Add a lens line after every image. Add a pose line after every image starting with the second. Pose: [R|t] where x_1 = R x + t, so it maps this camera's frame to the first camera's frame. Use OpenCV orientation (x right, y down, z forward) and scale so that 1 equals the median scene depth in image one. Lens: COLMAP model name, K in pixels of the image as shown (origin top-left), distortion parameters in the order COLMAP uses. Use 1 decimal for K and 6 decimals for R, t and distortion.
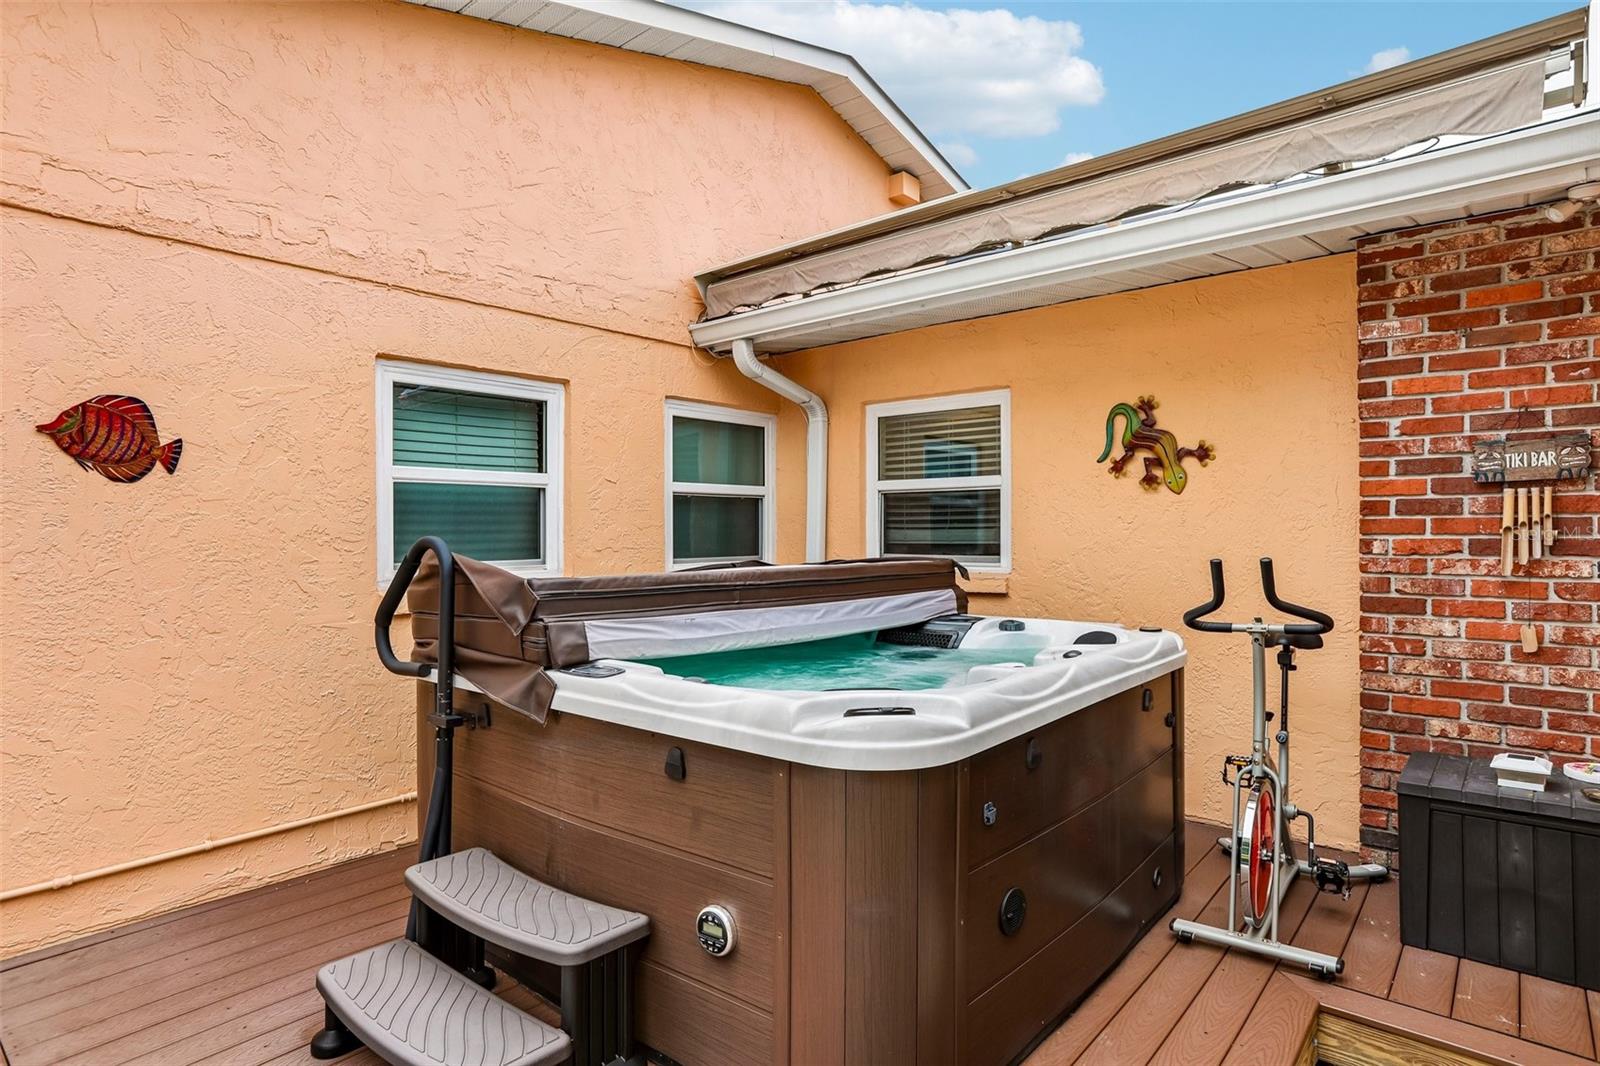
lens RADIAL K [[870.9, 0, 791.3], [0, 870.9, 535.8], [0, 0, 1]] dist [-0.016590, 0.012628]
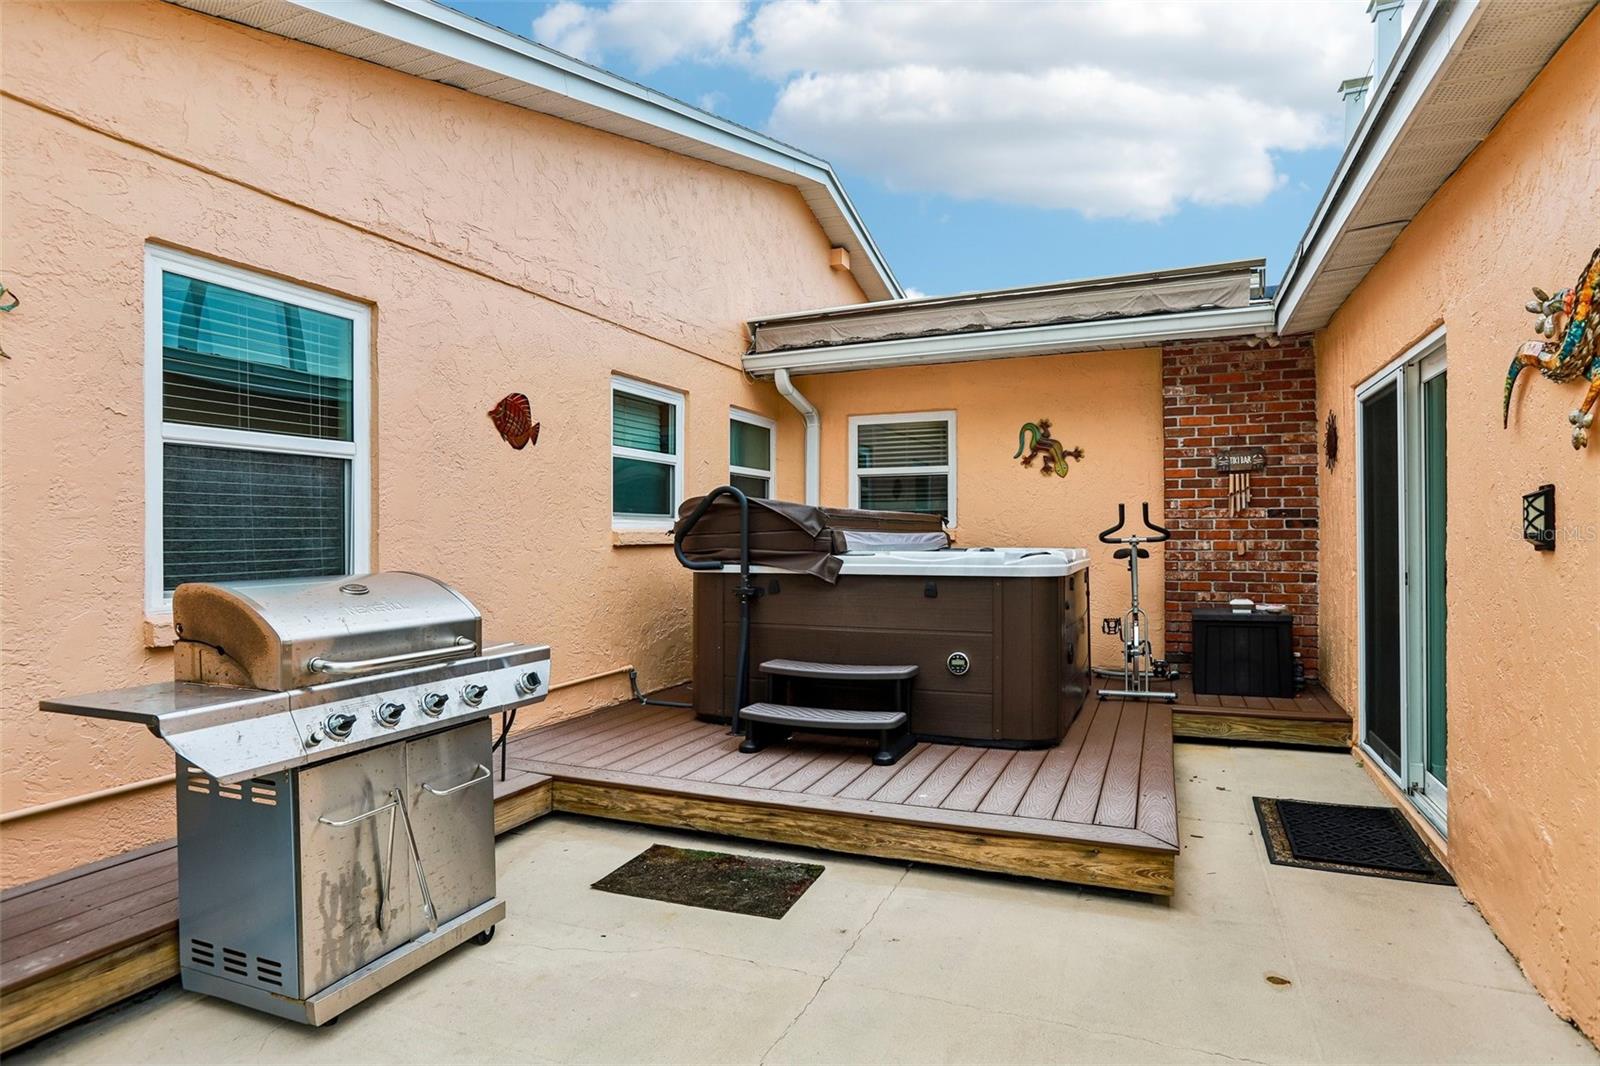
lens RADIAL K [[870.9, 0, 805.7], [0, 870.9, 530.8], [0, 0, 1]] dist [-0.016590, 0.012628]
pose [[0.953178, 0.002893, 0.302398, -0.674580], [0.000633, 0.999933, -0.011560, 0.092587], [-0.302411, 0.011210, 0.953112, -0.580086]]
